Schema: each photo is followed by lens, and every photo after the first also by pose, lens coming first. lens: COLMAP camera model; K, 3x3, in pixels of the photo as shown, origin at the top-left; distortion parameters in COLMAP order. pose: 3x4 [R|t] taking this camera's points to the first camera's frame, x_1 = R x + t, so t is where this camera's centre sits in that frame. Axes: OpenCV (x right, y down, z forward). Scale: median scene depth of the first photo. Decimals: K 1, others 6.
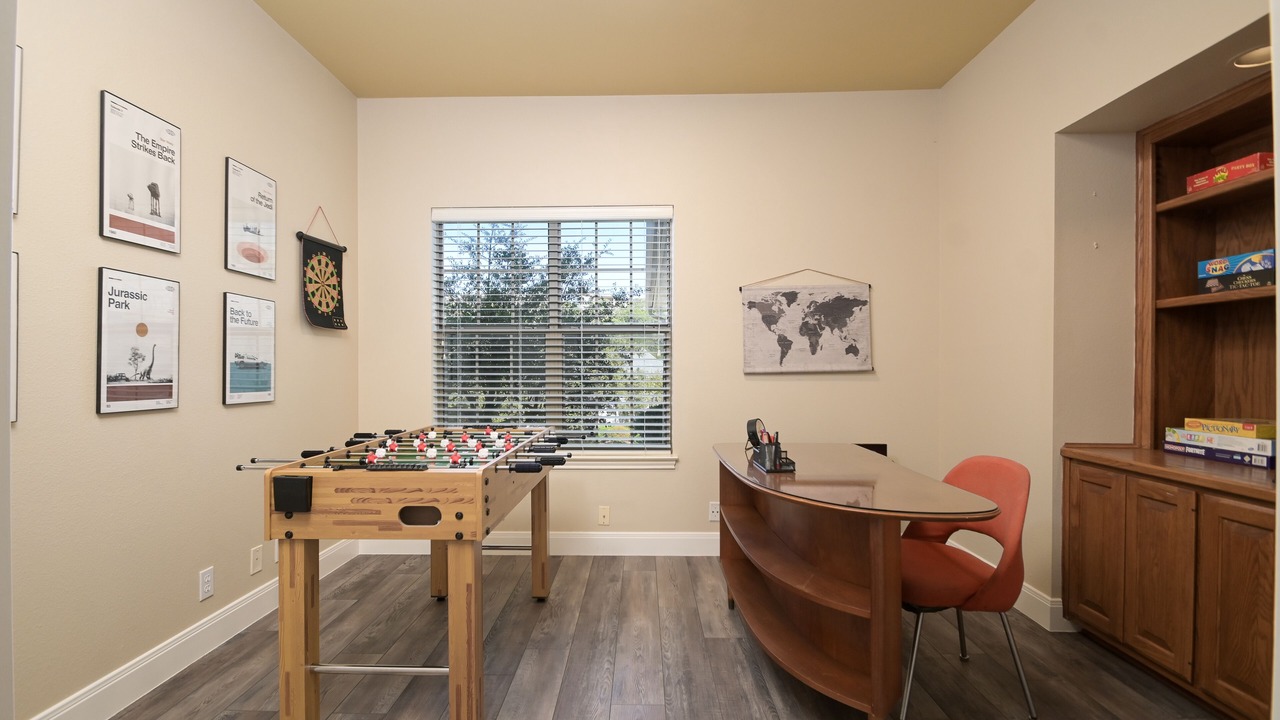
lens RADIAL K [[565.7, 0, 633.5], [0, 565.7, 366.6], [0, 0, 1]] dist [0.043997, -0.000088]
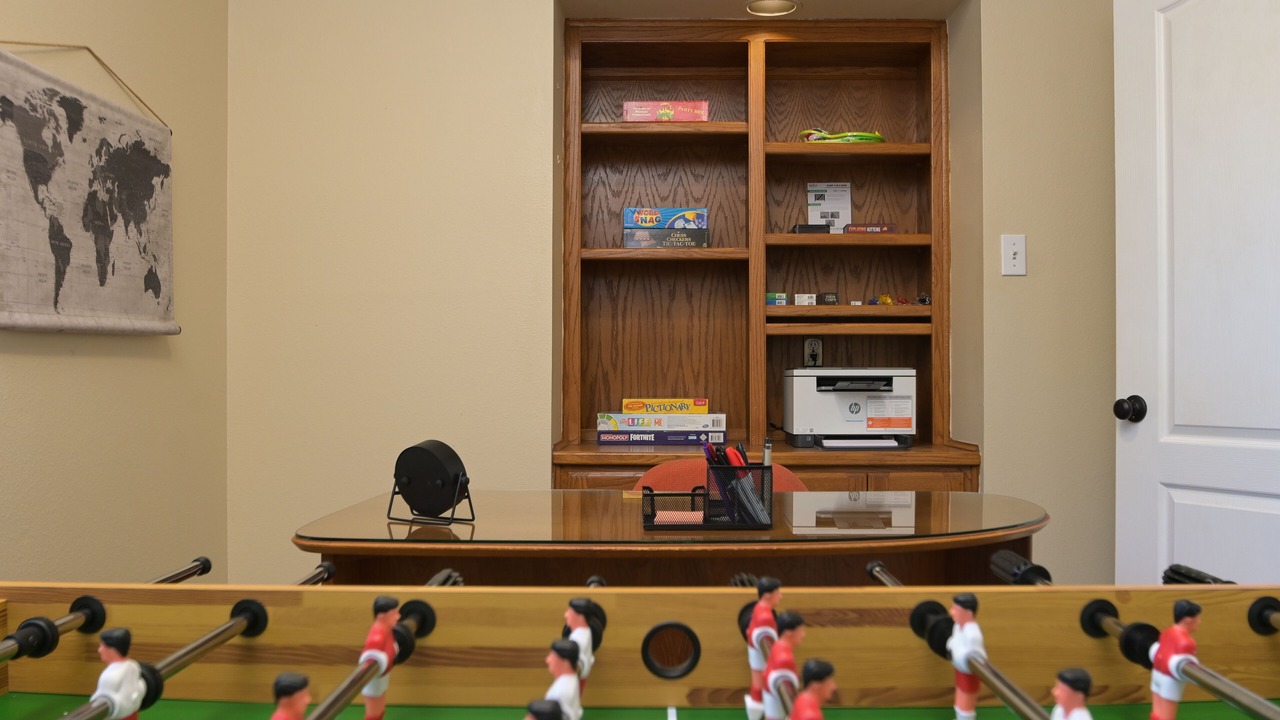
lens RADIAL K [[1100.2, 0, 640.0], [0, 1100.2, 360.0], [0, 0, 1]] dist [-0.007553, 0.001990]
pose [[0.024432, 0.013067, 0.999616, -0.567567], [0.000155, 0.999915, -0.013074, 0.054197], [-0.999701, 0.000474, 0.024428, 0.948146]]
